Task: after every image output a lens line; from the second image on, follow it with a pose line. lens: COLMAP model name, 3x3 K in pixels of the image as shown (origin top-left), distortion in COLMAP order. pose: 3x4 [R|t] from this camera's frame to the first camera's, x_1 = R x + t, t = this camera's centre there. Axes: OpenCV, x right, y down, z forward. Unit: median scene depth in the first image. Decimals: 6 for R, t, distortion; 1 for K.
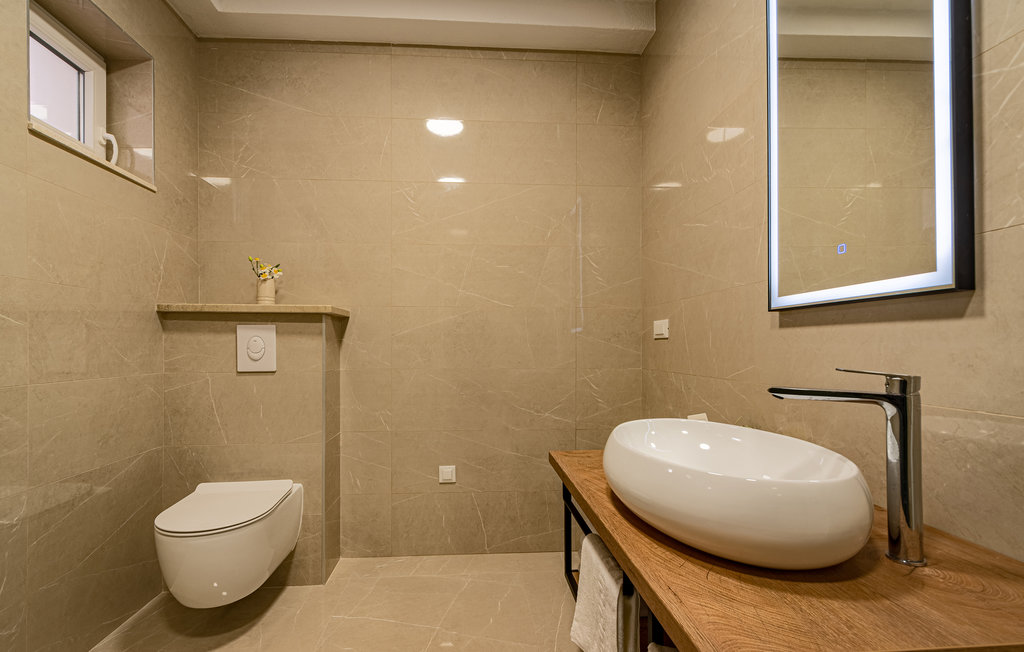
lens RADIAL K [[459.6, 0, 496.1], [0, 459.6, 346.4], [0, 0, 1]] dist [0.000682, 0.000019]
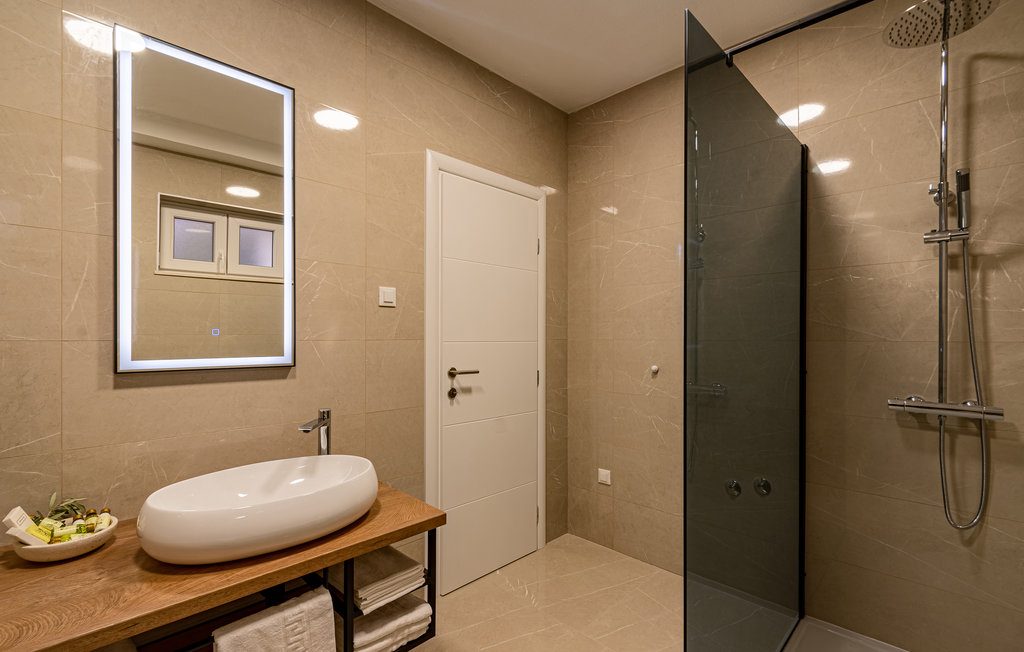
lens RADIAL K [[459.6, 0, 510.8], [0, 459.6, 330.9], [0, 0, 1]] dist [0.000682, 0.000019]
pose [[-0.668530, 0.009262, 0.743628, -1.215084], [-0.000659, 0.999915, -0.013046, -0.254372], [-0.743685, -0.009211, -0.668467, 1.640581]]
